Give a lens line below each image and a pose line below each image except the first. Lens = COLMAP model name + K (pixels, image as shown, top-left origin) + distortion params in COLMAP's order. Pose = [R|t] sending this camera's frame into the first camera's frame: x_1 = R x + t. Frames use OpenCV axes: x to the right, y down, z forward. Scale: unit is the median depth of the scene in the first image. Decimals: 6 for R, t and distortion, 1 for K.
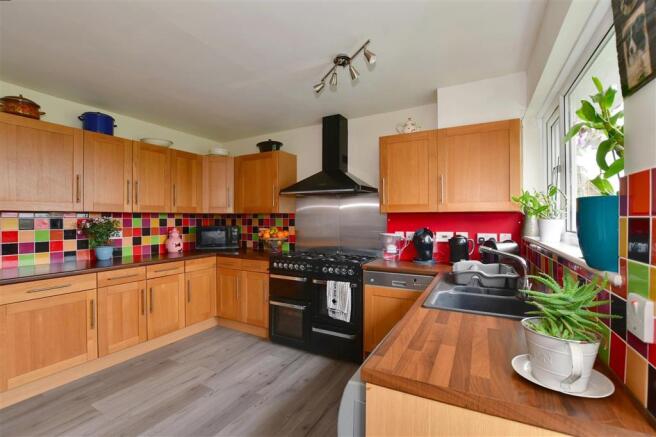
lens RADIAL K [[301.5, 0, 328.0], [0, 301.5, 218.5], [0, 0, 1]] dist [0.001422, -0.000188]
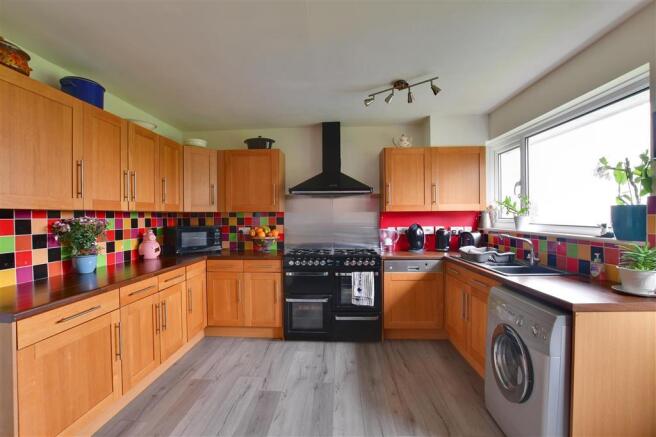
lens RADIAL K [[297.4, 0, 328.0], [0, 297.4, 218.5], [0, 0, 1]] dist [-0.002266, 0.000233]
pose [[0.889222, -0.010189, 0.457362, -0.542942], [0.007479, 0.999942, 0.007735, -0.002120], [-0.457414, -0.003458, 0.889247, 0.057326]]
